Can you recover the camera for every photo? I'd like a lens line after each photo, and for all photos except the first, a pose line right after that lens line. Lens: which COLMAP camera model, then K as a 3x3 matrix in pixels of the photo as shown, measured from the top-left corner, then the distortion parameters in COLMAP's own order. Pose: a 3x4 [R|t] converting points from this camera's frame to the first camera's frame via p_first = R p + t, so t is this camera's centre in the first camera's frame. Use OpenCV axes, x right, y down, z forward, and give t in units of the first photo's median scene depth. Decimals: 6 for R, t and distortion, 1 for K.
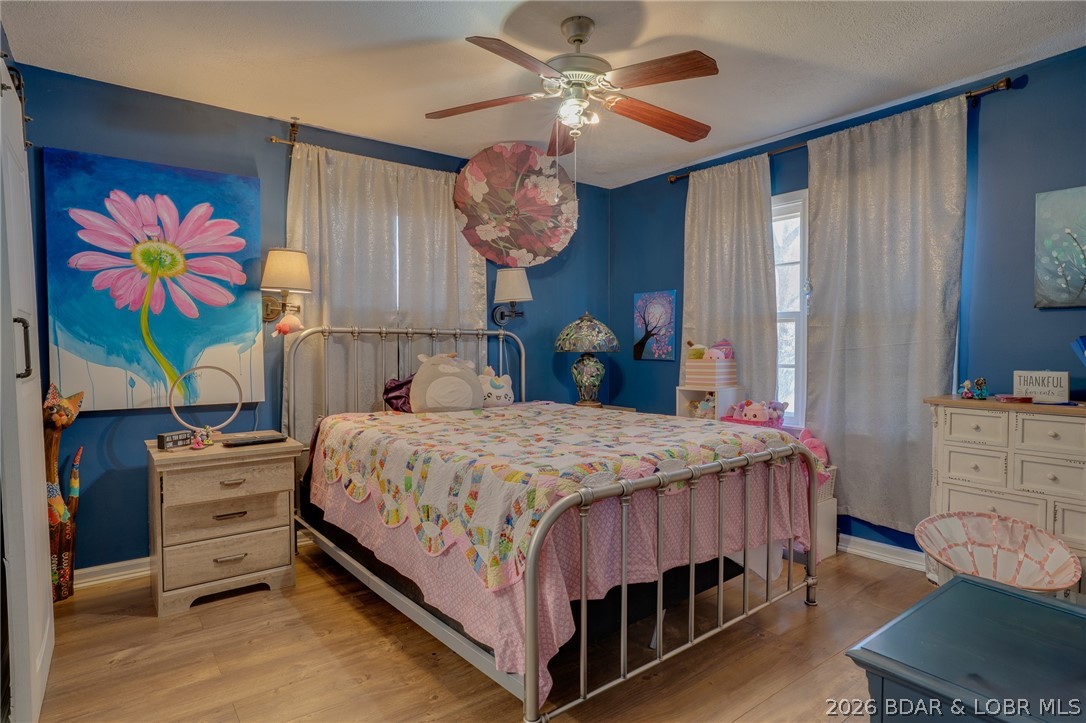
lens RADIAL K [[612.4, 0, 540.5], [0, 612.4, 360.8], [0, 0, 1]] dist [-0.055687, 0.038138]
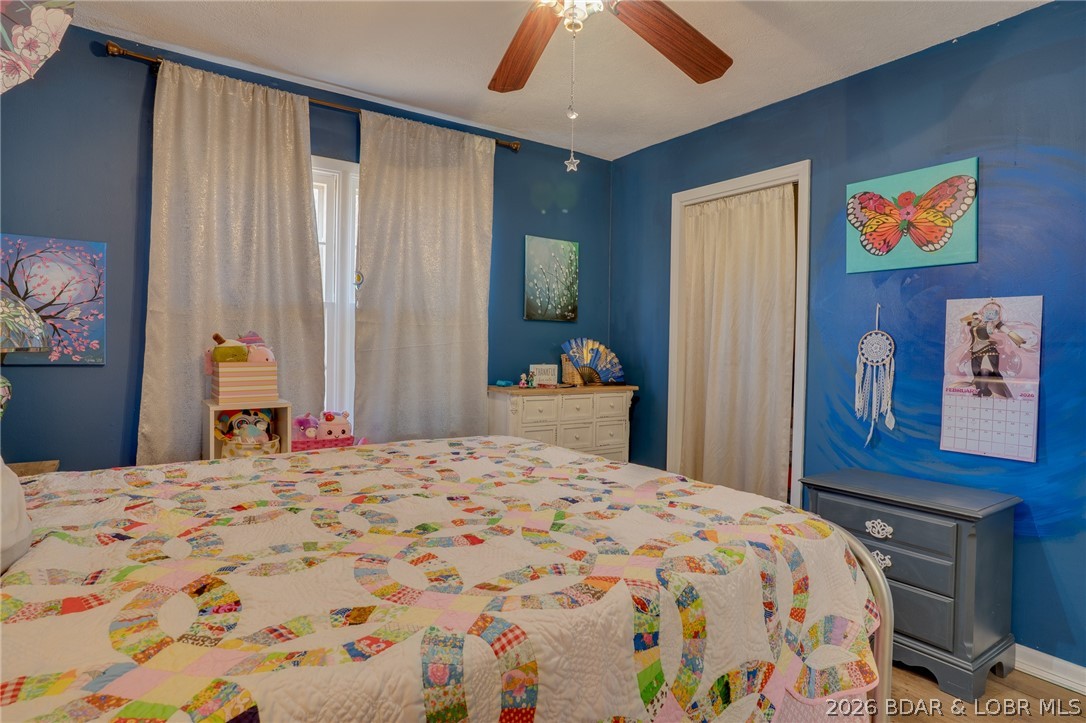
lens RADIAL K [[612.4, 0, 540.5], [0, 612.4, 360.8], [0, 0, 1]] dist [-0.055687, 0.038138]
pose [[0.003325, -0.020336, 0.999788, -0.433822], [0.009677, 0.999747, 0.020303, -0.015139], [-0.999948, 0.009607, 0.003521, 0.730020]]
